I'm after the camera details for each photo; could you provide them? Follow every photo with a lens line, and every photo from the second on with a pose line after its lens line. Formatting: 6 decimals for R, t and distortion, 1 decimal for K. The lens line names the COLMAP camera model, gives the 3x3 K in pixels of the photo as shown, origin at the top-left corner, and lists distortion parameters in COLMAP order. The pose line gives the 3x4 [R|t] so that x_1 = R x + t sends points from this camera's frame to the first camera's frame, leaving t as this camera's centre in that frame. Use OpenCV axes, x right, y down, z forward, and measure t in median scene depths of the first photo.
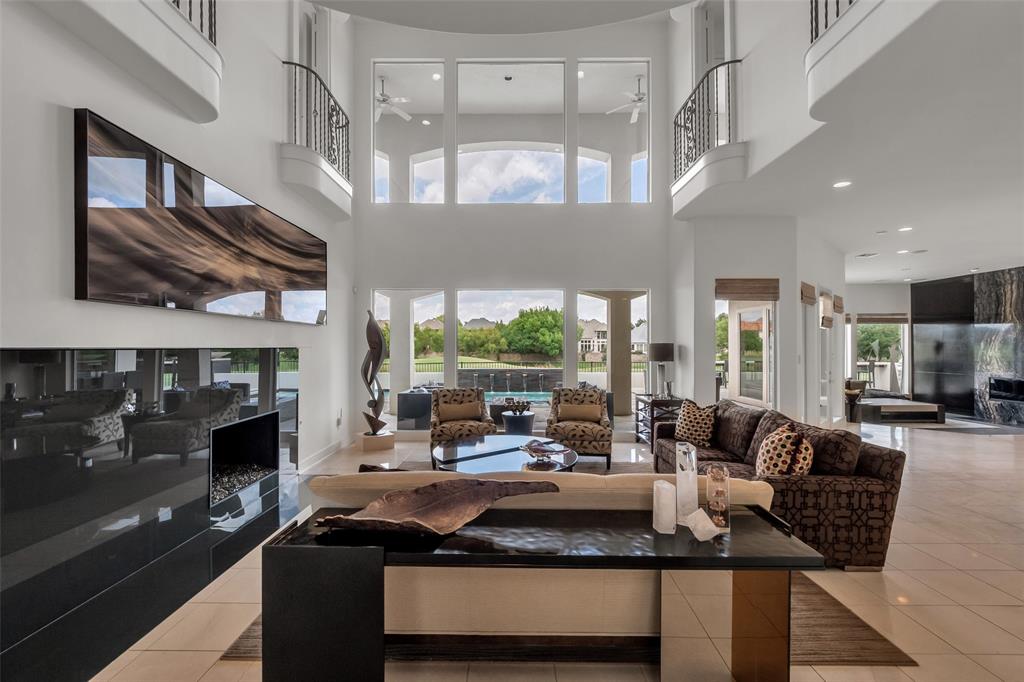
lens RADIAL K [[435.0, 0, 510.6], [0, 435.0, 347.4], [0, 0, 1]] dist [-0.002798, -0.000376]
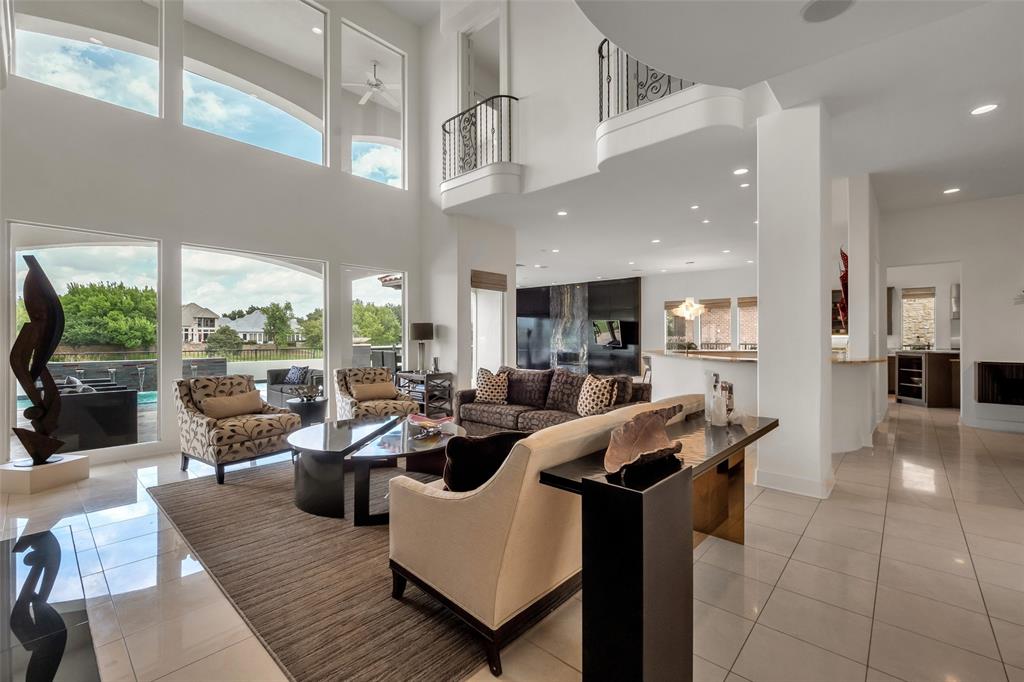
lens RADIAL K [[433.5, 0, 501.2], [0, 433.5, 339.4], [0, 0, 1]] dist [-0.008152, 0.000037]
pose [[0.677943, -0.003551, 0.735106, -0.202818], [0.000660, 0.999991, 0.004222, 0.017024], [-0.735114, -0.002377, 0.677939, 0.079287]]
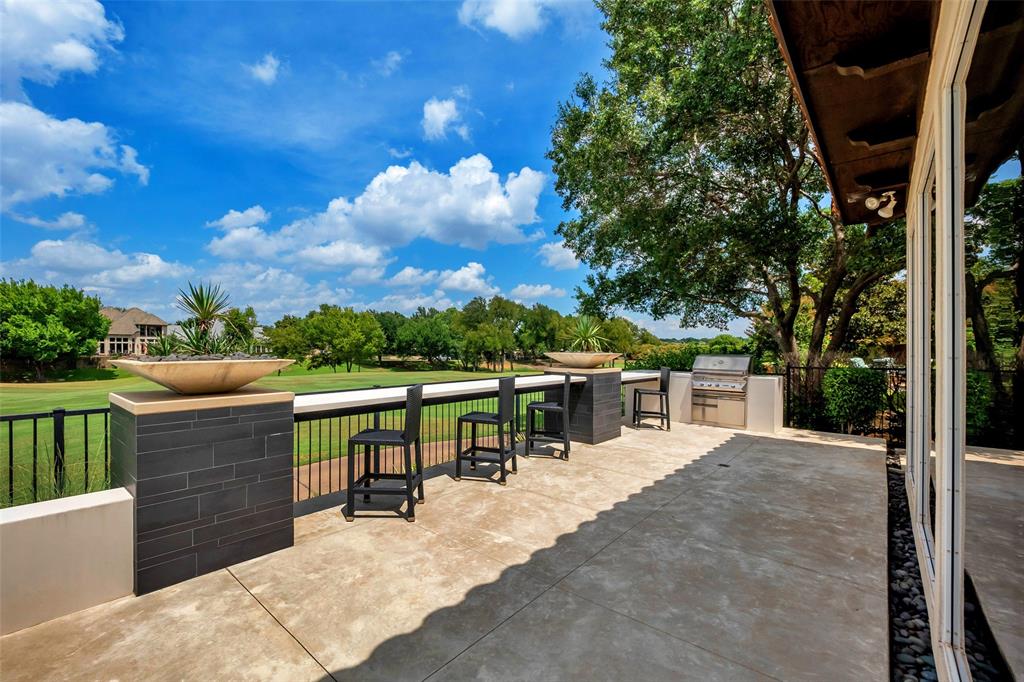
lens RADIAL K [[438.0, 0, 496.5], [0, 438.0, 354.6], [0, 0, 1]] dist [0.000383, 0.000124]
pose [[0.656737, -0.009100, 0.754065, 0.545538], [-0.000756, 0.999919, 0.012725, 0.013285], [-0.754119, -0.008927, 0.656677, 1.276534]]
